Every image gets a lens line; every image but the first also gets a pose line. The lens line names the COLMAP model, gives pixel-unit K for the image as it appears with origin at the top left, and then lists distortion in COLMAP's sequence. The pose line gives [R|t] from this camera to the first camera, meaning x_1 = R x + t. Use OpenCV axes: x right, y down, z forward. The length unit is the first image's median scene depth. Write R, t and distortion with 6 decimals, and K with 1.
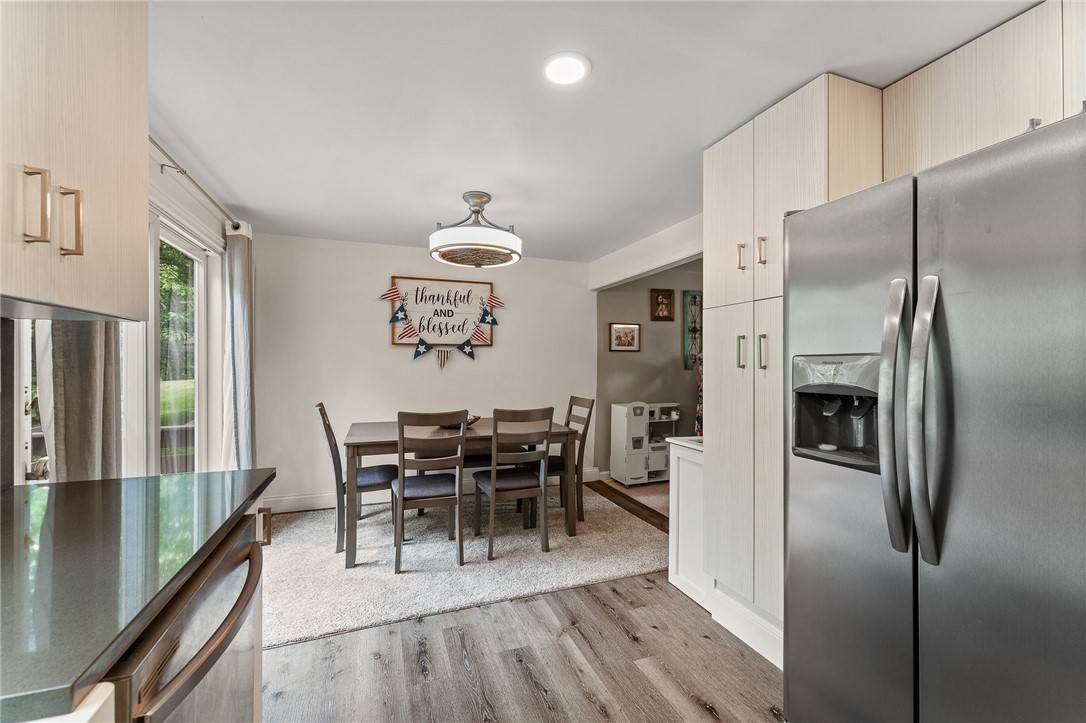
lens RADIAL K [[441.3, 0, 540.4], [0, 441.3, 362.1], [0, 0, 1]] dist [0.000637, 0.000488]
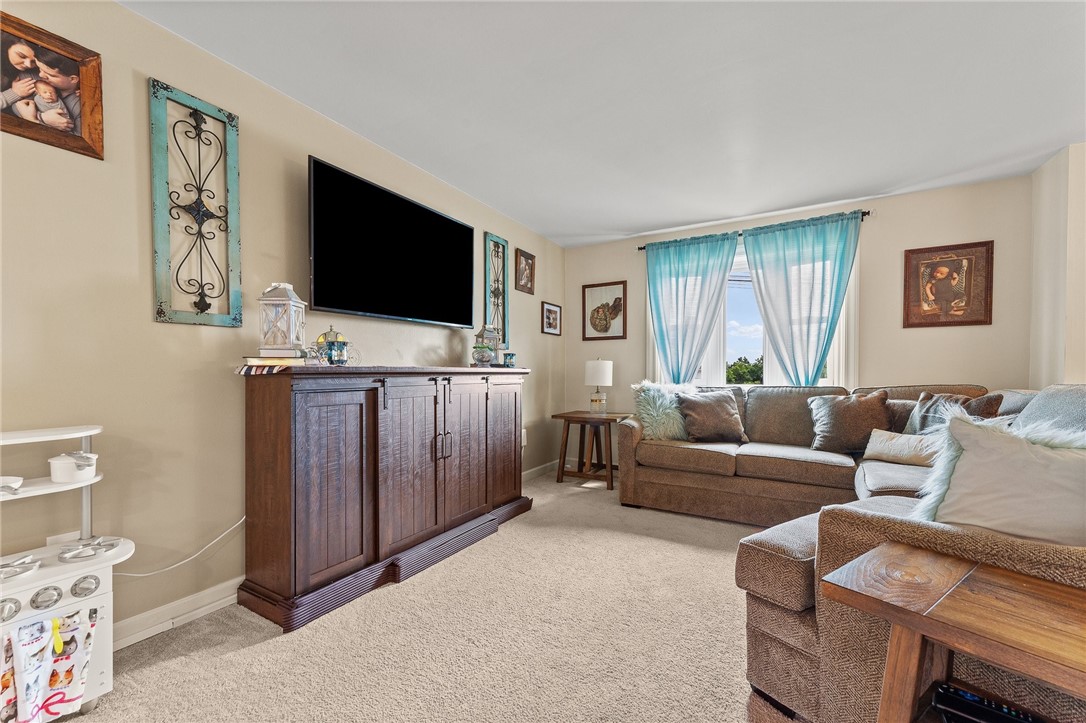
lens RADIAL K [[441.3, 0, 541.3], [0, 441.3, 372.2], [0, 0, 1]] dist [0.000637, 0.000488]
pose [[0.772294, -0.000063, 0.635265, 0.443113], [-0.000545, 1.000000, 0.000761, 0.071210], [-0.635265, -0.000934, 0.772294, 0.734085]]
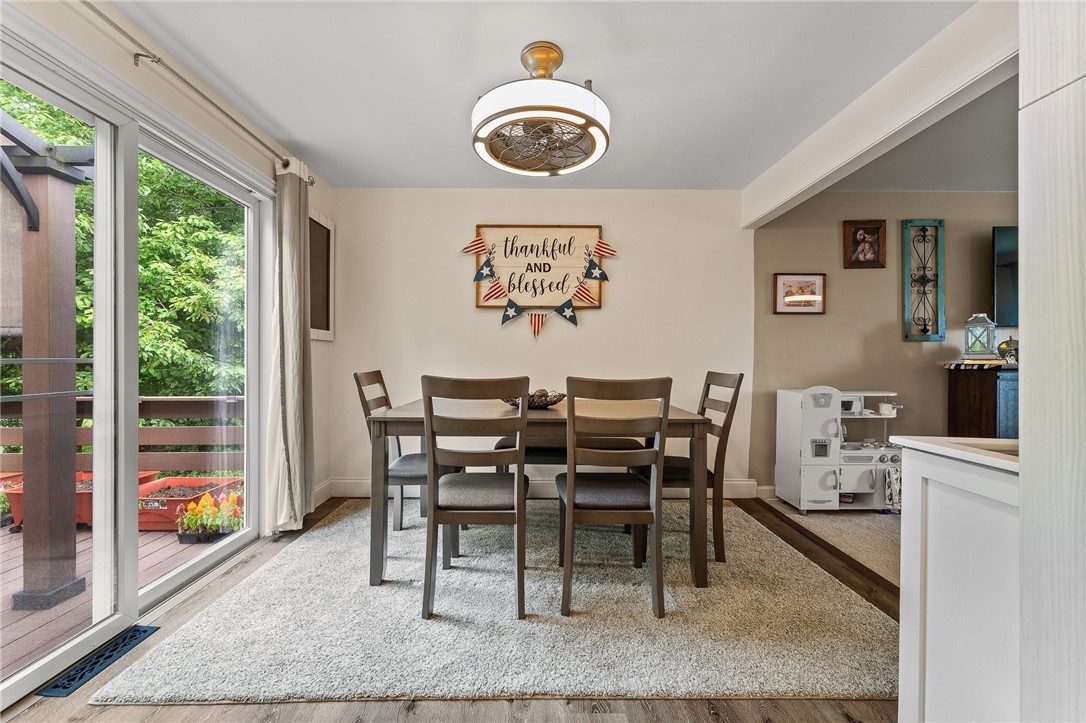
lens RADIAL K [[441.3, 0, 536.3], [0, 441.3, 358.6], [0, 0, 1]] dist [0.000637, 0.000488]
pose [[0.938555, 0.000550, -0.345128, 0.054323], [-0.000431, 1.000000, 0.000422, 0.055253], [0.345129, -0.000247, 0.938555, 0.261704]]
